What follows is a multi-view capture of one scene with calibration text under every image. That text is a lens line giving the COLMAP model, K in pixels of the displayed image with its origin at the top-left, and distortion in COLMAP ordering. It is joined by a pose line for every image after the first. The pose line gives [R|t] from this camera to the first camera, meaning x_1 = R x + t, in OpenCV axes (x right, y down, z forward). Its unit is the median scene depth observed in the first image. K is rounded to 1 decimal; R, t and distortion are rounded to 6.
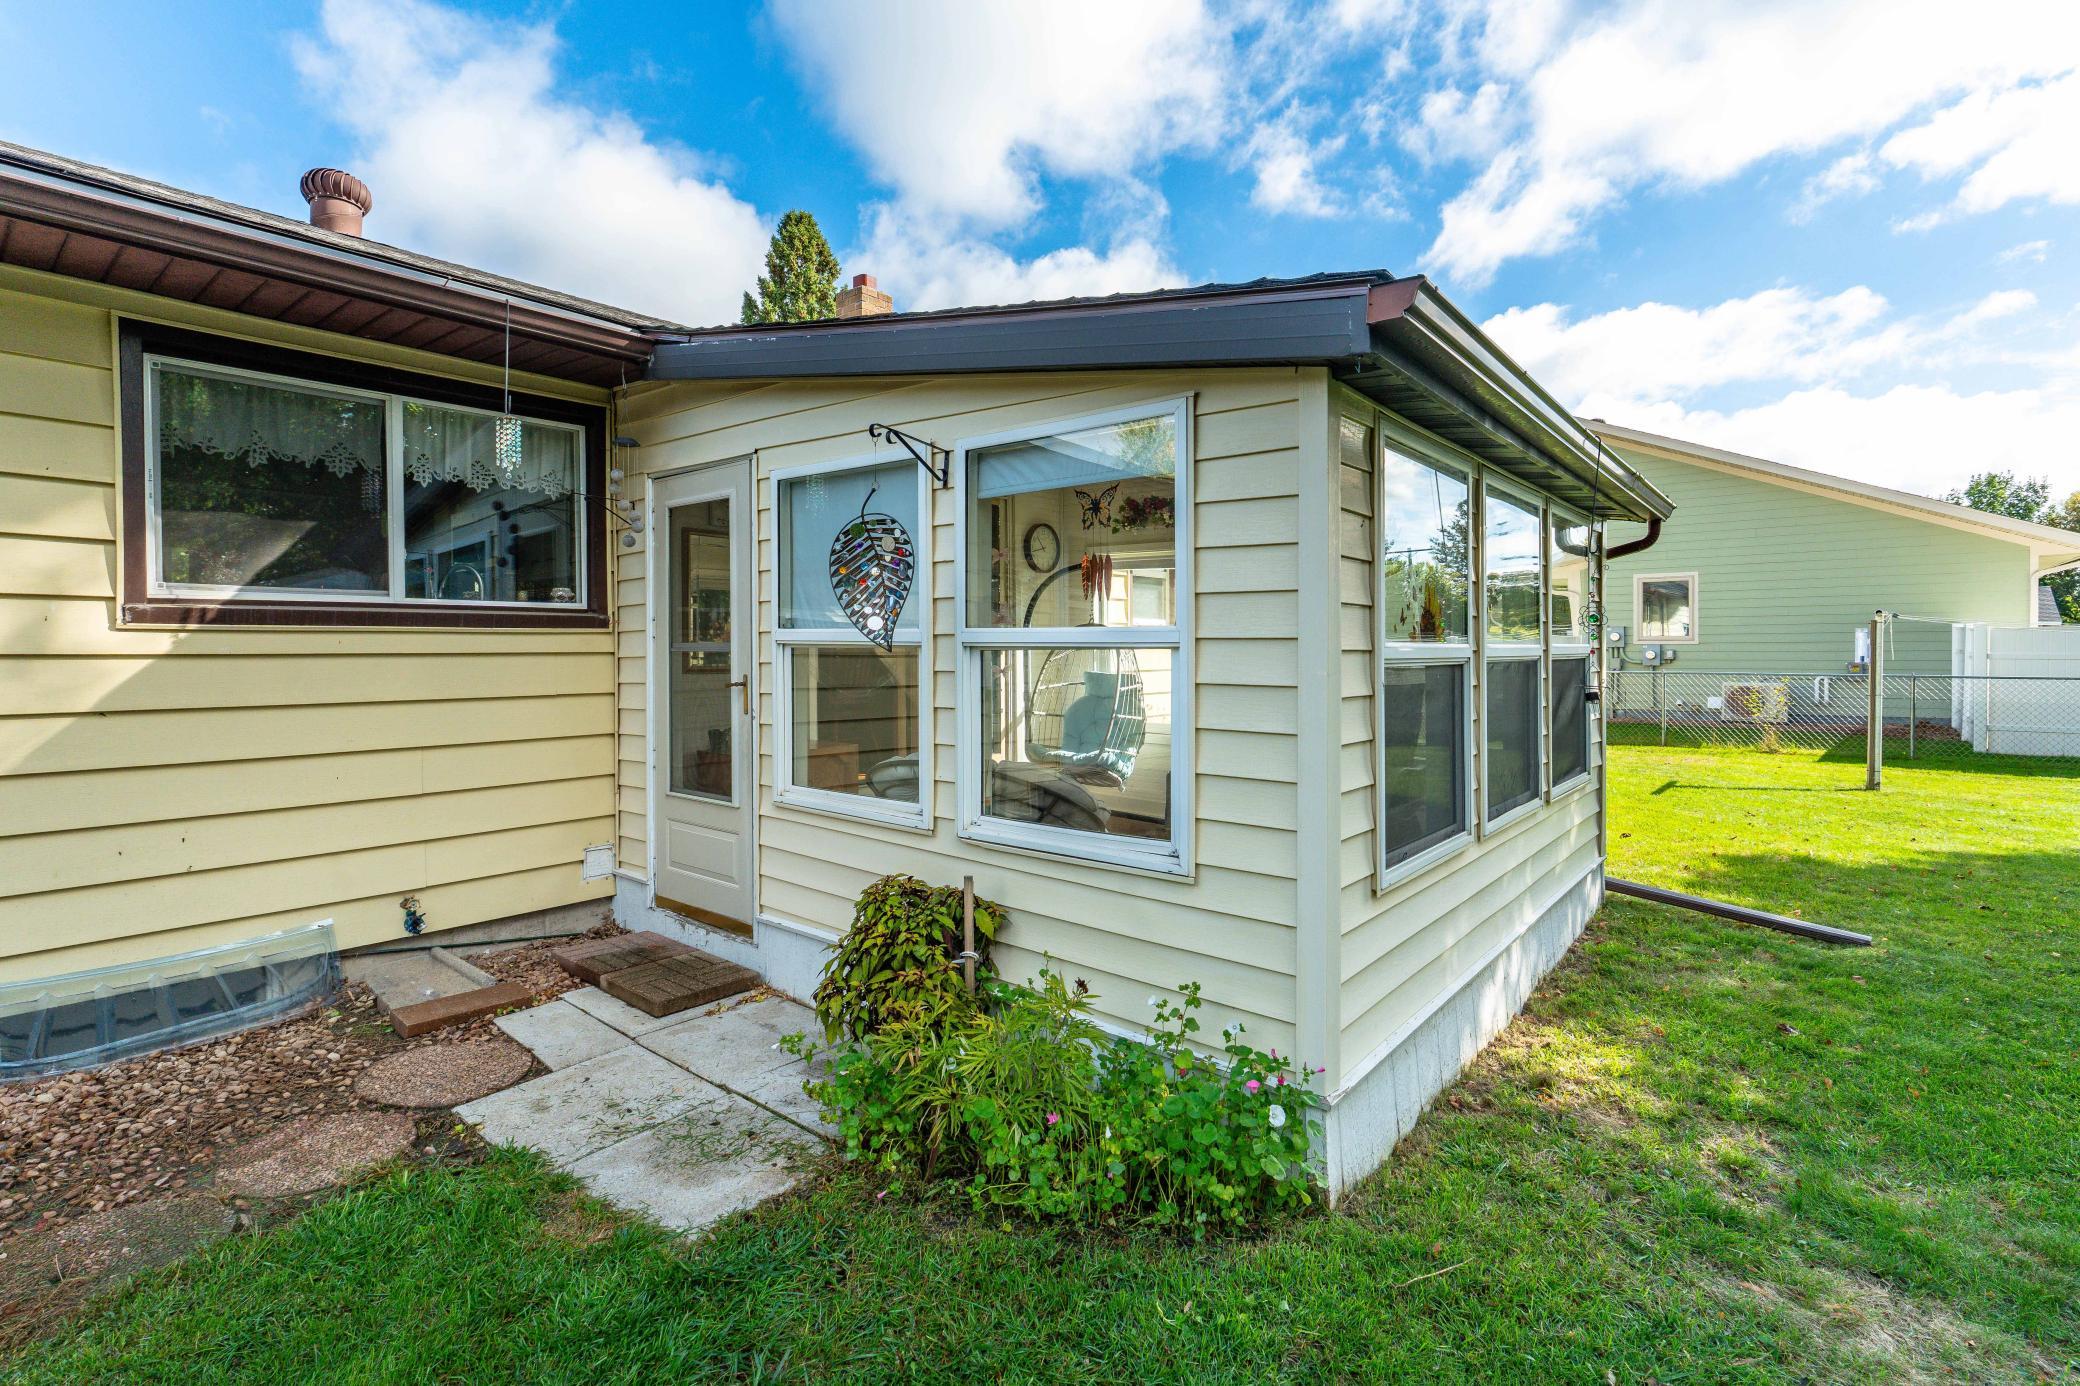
lens RADIAL K [[966.6, 0, 1036.9], [0, 966.6, 658.3], [0, 0, 1]] dist [0.000870, -0.001159]
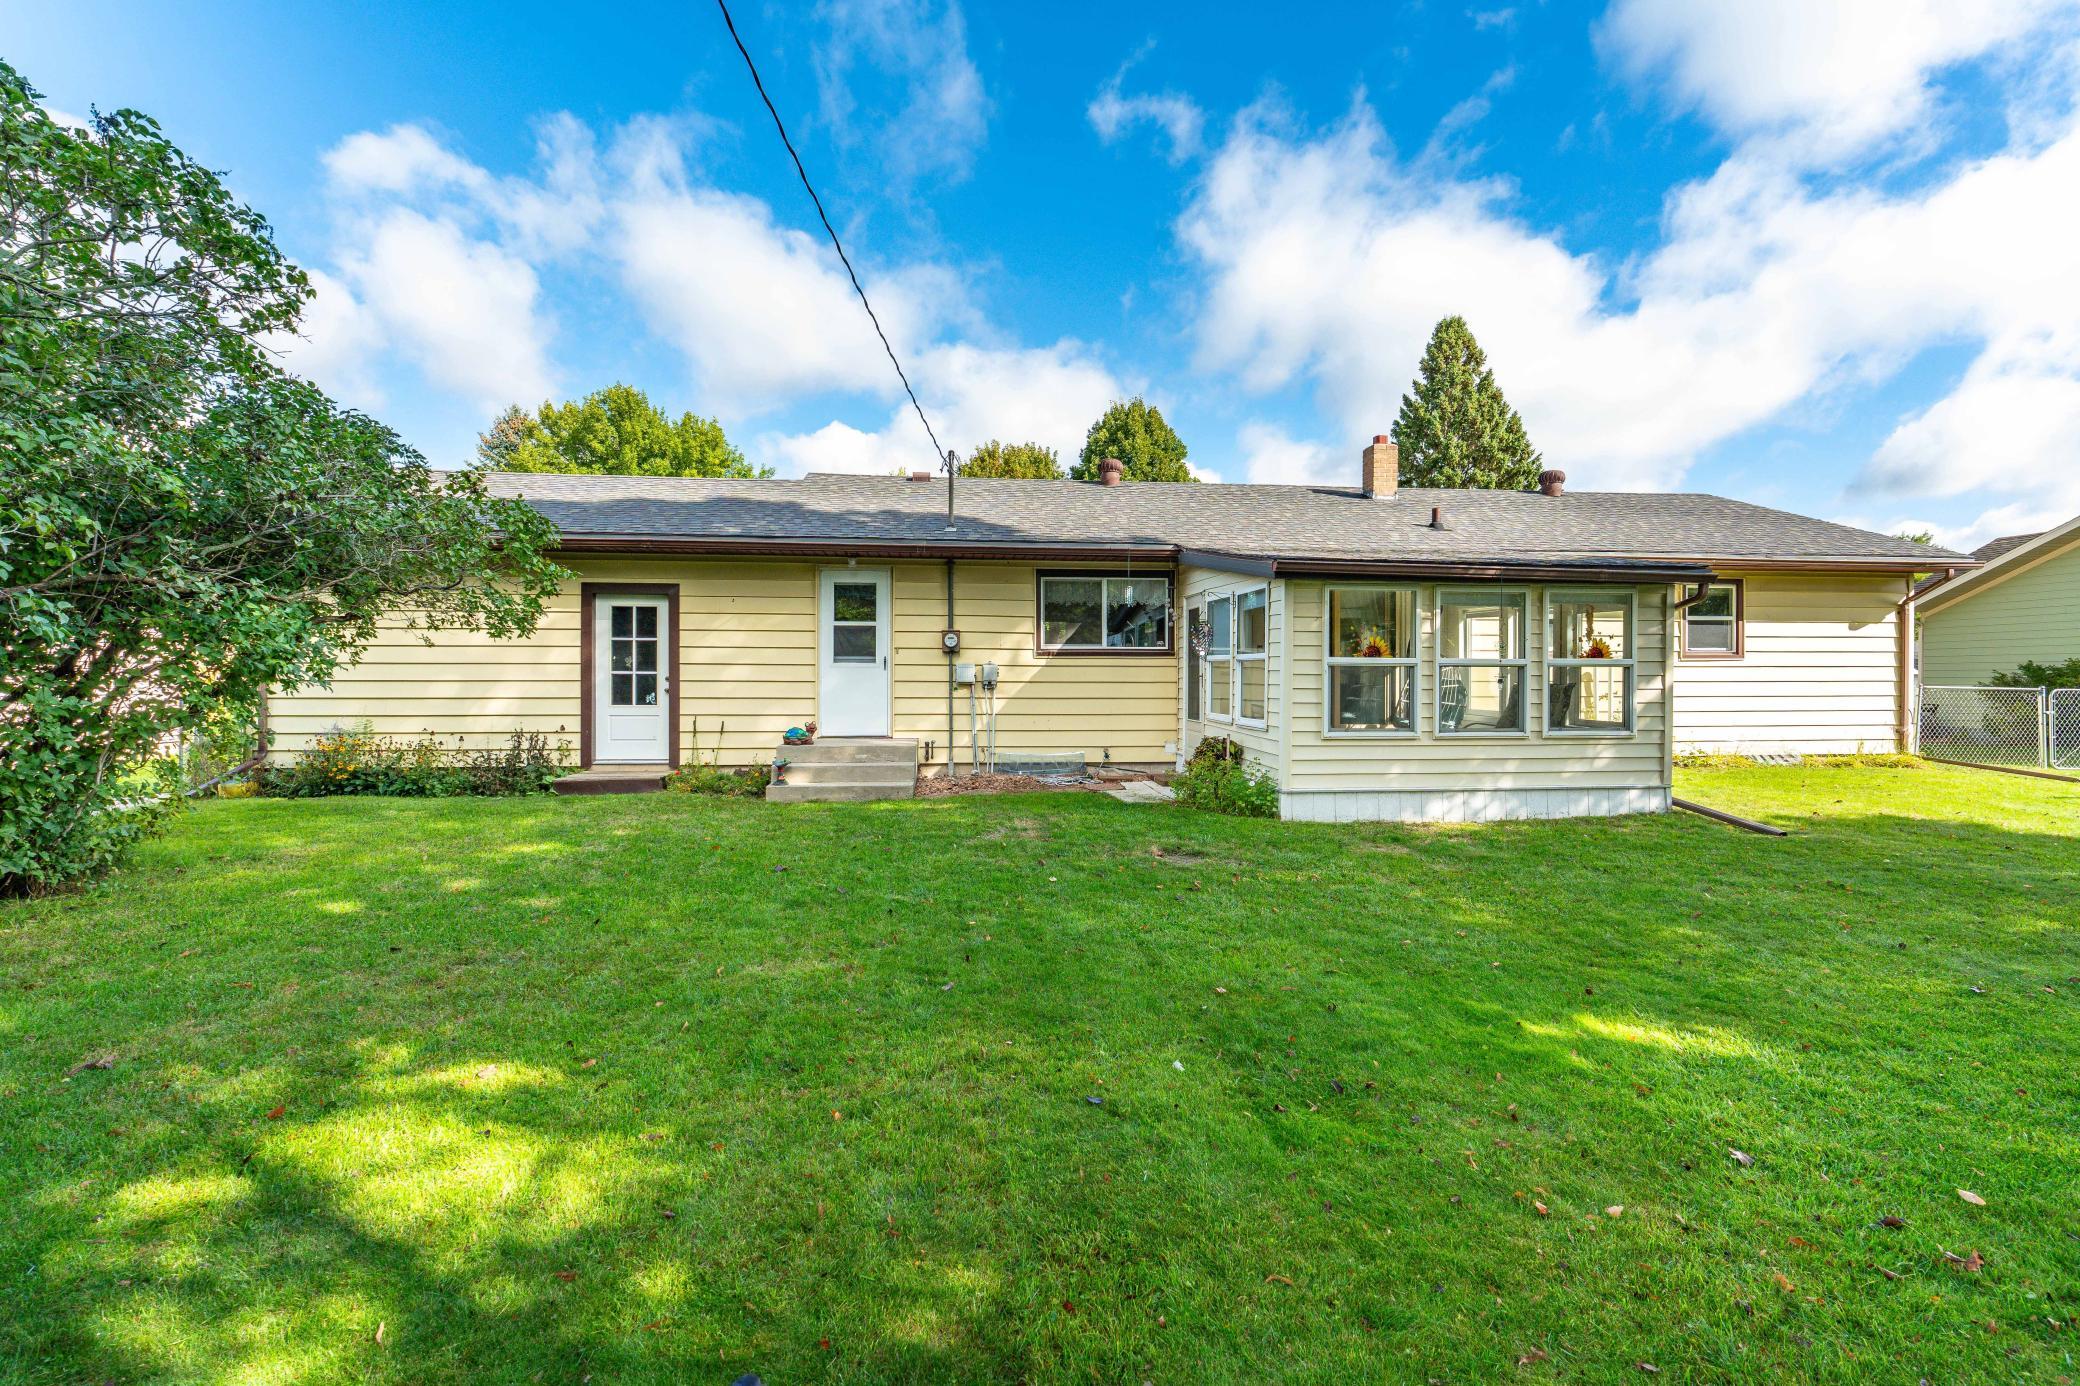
lens RADIAL K [[967.7, 0, 1045.0], [0, 967.7, 688.8], [0, 0, 1]] dist [-0.000691, 0.000330]
pose [[0.717596, 0.011223, -0.696369, 1.366784], [-0.011167, 0.999927, 0.004609, 0.058326], [0.696370, 0.004469, 0.717669, -1.340542]]
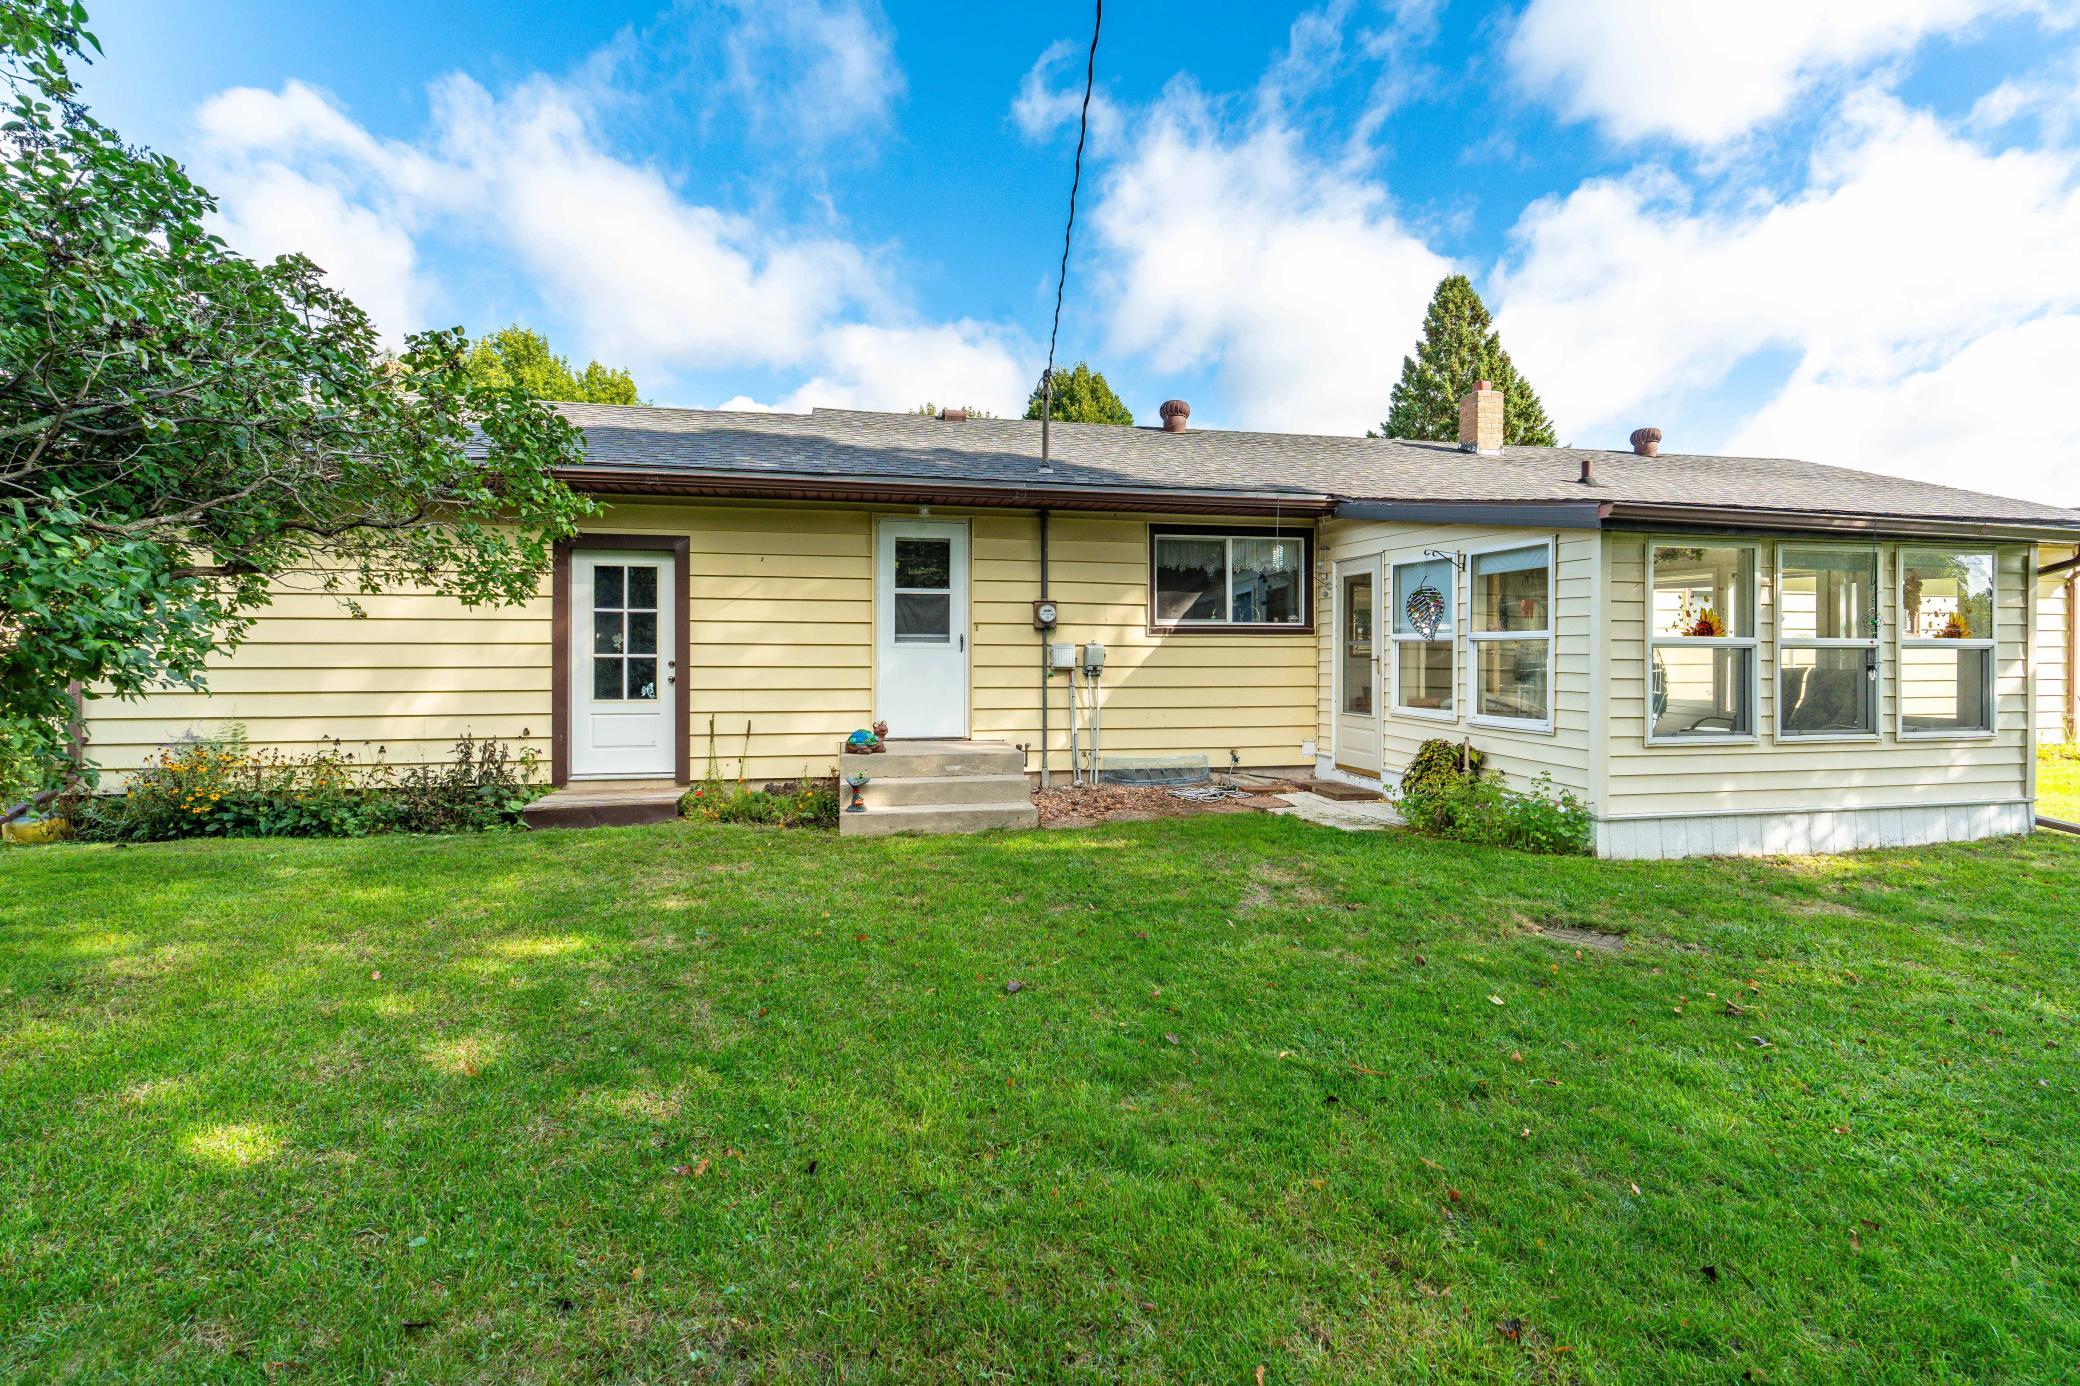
lens RADIAL K [[966.6, 0, 1036.9], [0, 966.6, 658.3], [0, 0, 1]] dist [0.000870, -0.001159]
pose [[0.785455, 0.005018, -0.618899, 0.460914], [-0.009517, 0.999947, -0.003970, 0.041906], [0.618846, 0.009008, 0.785461, -1.231538]]
